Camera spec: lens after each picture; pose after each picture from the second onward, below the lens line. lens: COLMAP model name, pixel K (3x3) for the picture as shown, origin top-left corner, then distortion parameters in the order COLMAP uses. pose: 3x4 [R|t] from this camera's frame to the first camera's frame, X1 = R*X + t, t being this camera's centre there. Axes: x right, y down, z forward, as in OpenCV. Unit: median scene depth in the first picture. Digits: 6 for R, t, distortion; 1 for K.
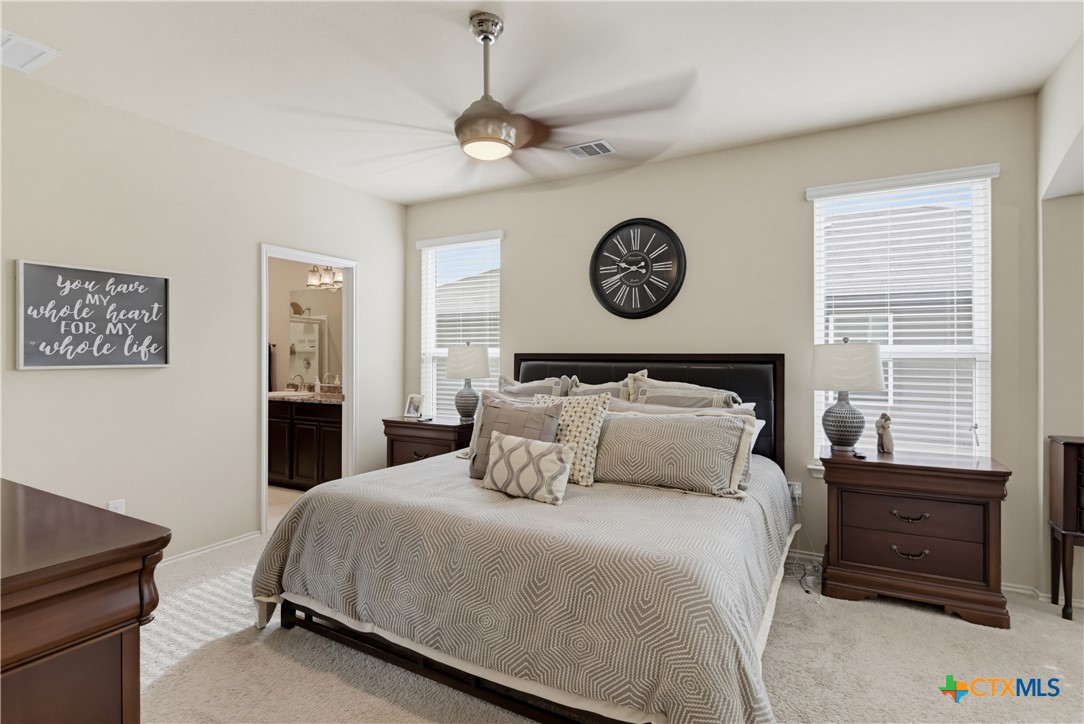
lens RADIAL K [[519.7, 0, 541.7], [0, 519.7, 350.4], [0, 0, 1]] dist [0.007575, -0.007385]
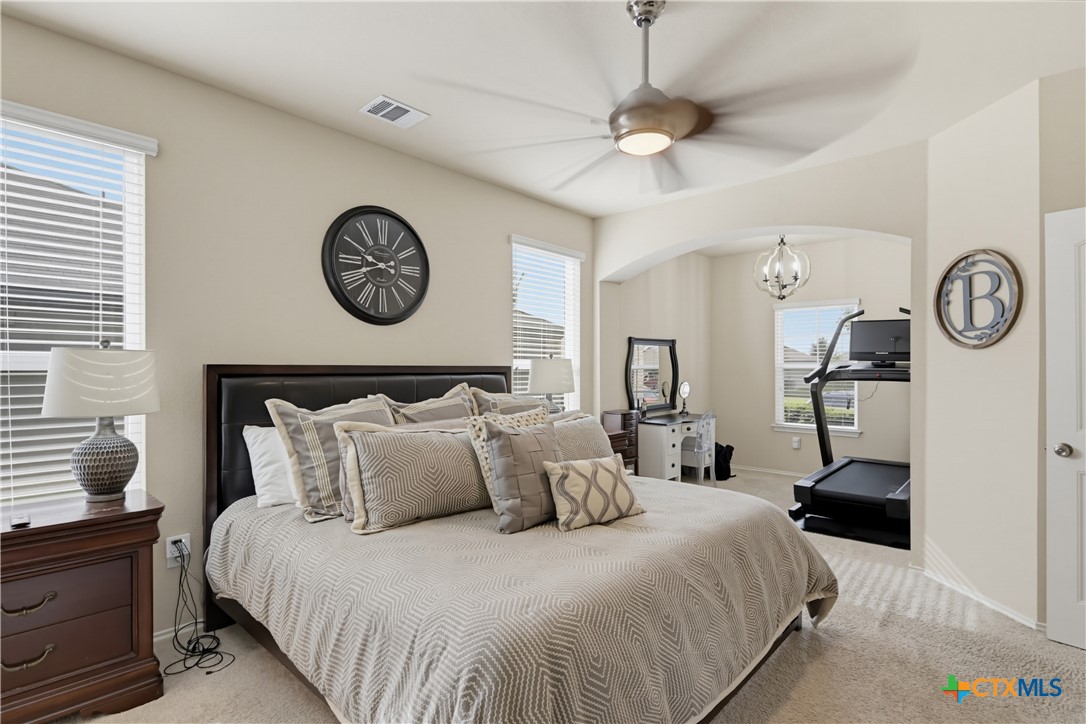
lens RADIAL K [[520.6, 0, 549.4], [0, 520.6, 369.3], [0, 0, 1]] dist [0.007575, -0.007385]
pose [[0.239760, -0.006605, 0.970810, -0.707698], [-0.015371, 0.999826, 0.010599, -0.001374], [-0.970710, -0.017464, 0.239617, 0.633070]]
